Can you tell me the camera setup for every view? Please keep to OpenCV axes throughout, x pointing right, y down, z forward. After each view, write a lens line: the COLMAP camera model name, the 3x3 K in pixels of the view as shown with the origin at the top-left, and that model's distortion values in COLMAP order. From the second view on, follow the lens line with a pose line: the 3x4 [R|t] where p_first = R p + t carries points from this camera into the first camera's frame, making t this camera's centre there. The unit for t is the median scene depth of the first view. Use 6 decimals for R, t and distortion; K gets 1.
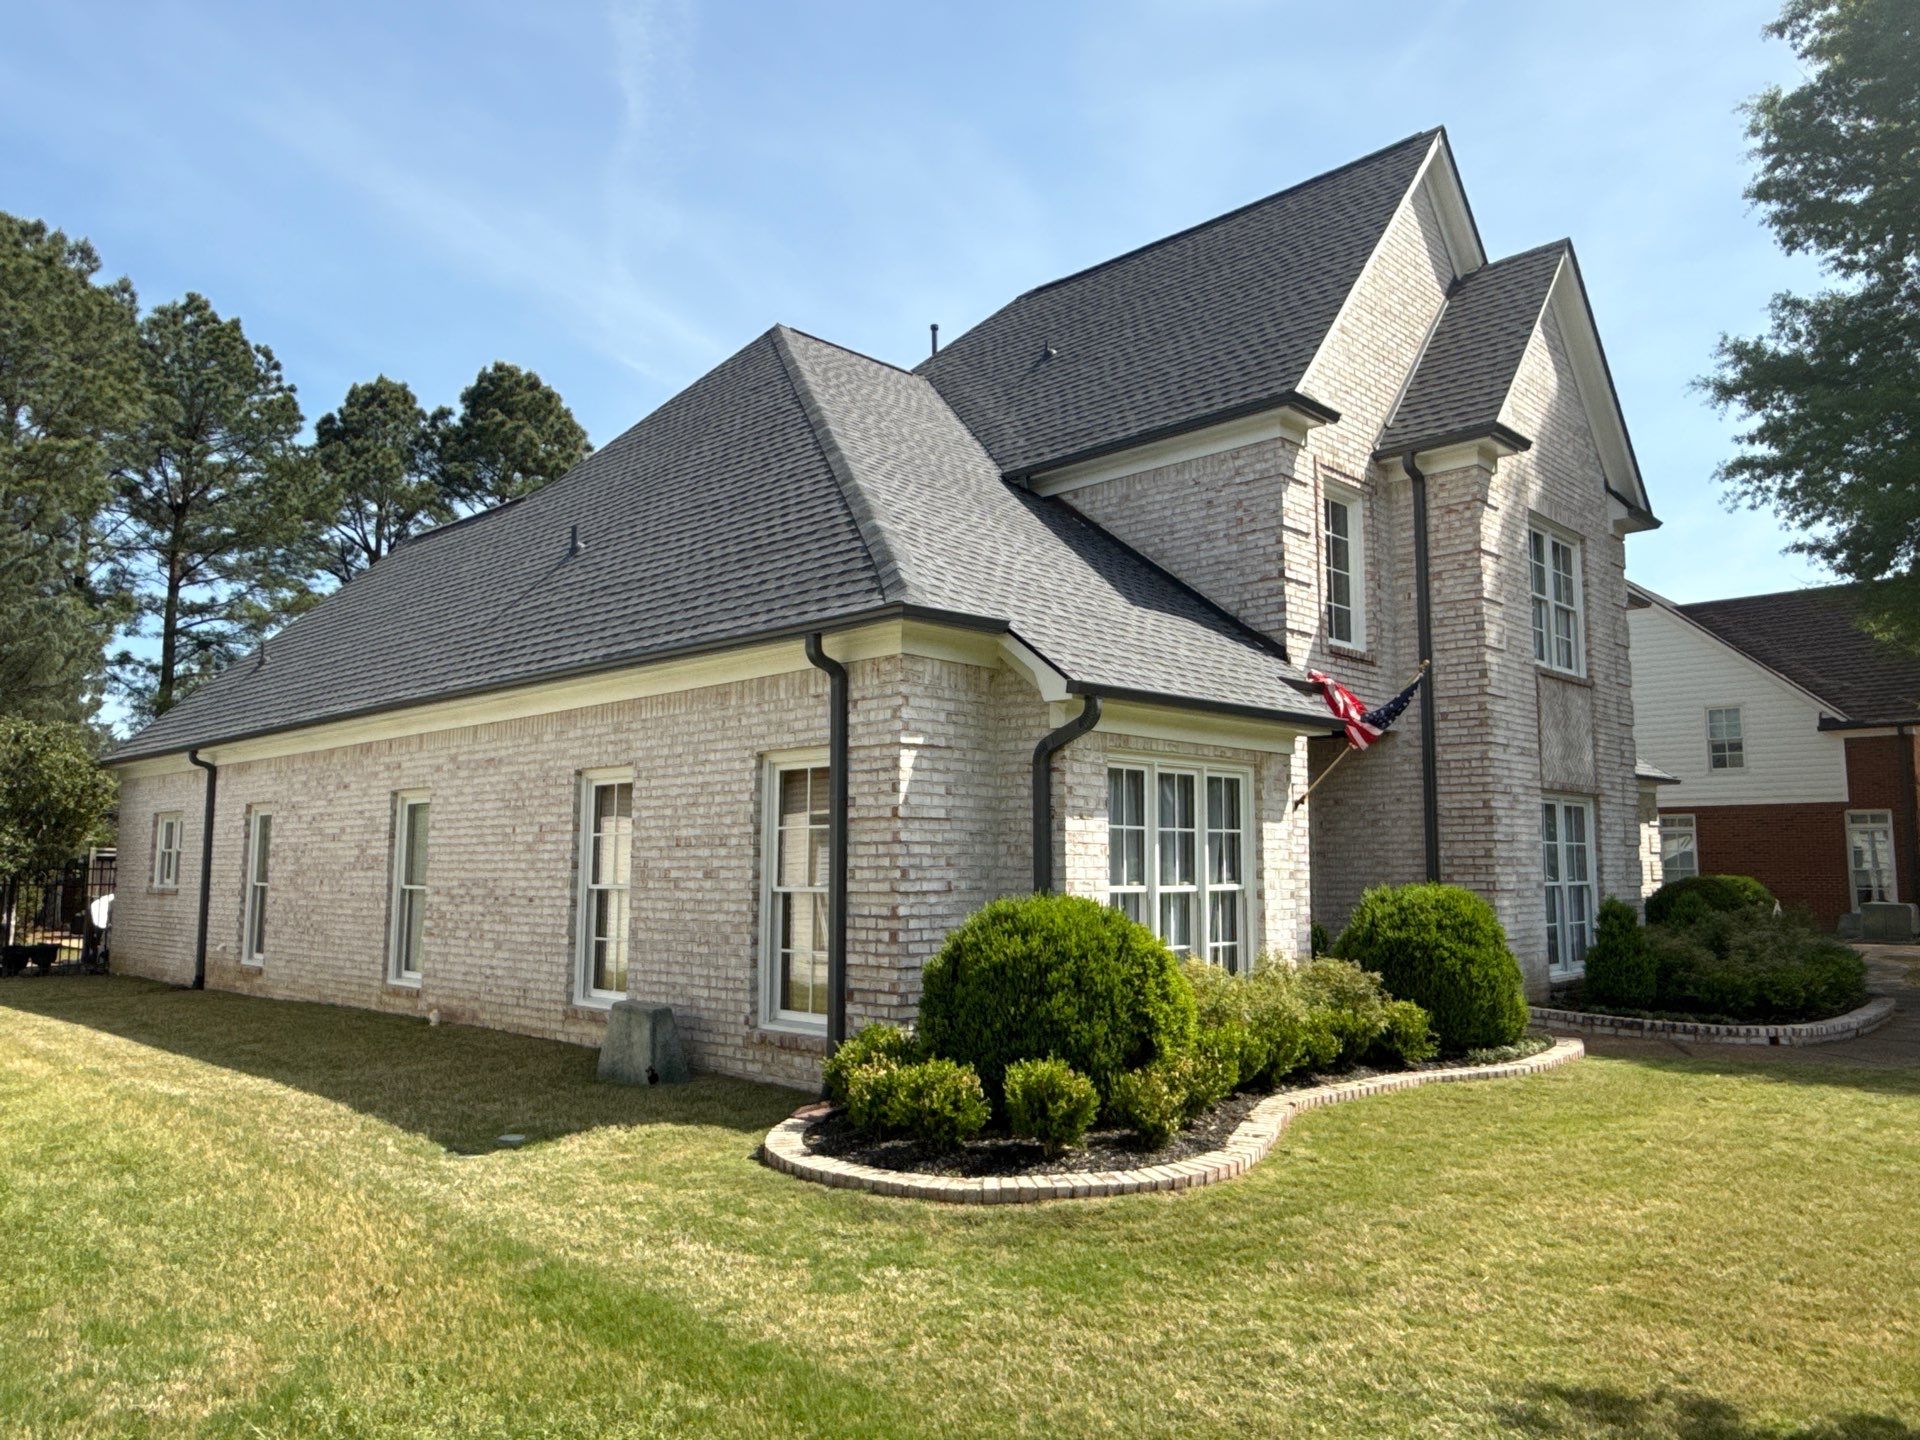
lens RADIAL K [[1390.1, 0, 960.0], [0, 1390.1, 720.0], [0, 0, 1]] dist [-0.001511, -0.001760]
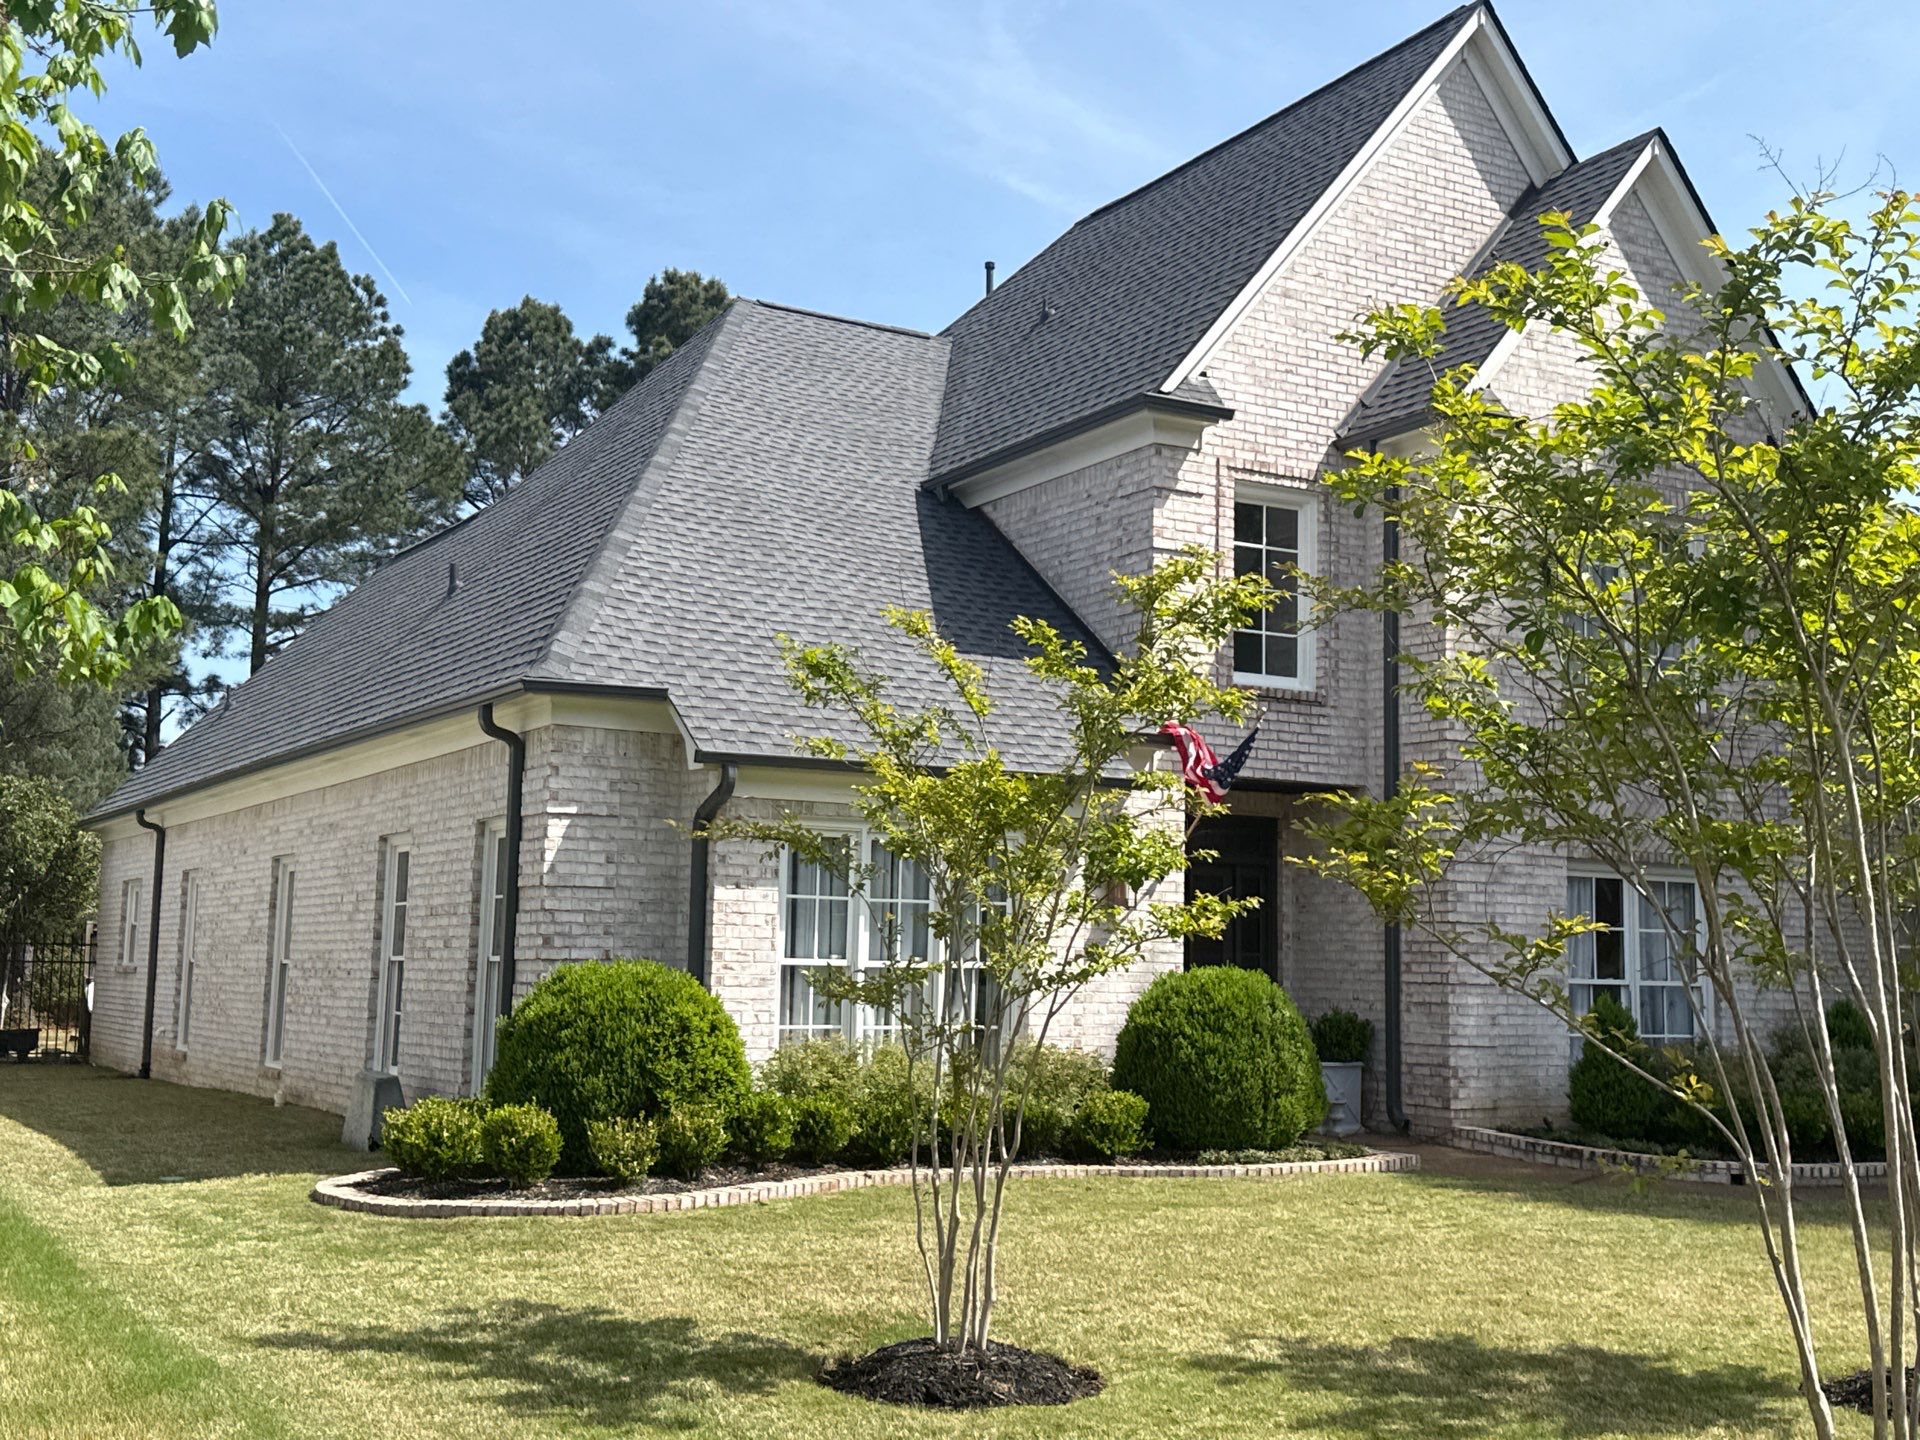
lens RADIAL K [[2230.4, 0, 960.0], [0, 2230.4, 720.0], [0, 0, 1]] dist [0.241785, -0.674329]
pose [[0.959797, -0.014217, -0.280333, 0.334276], [0.012299, 0.999887, -0.008601, -0.015794], [0.280424, 0.004807, 0.959864, -0.234932]]
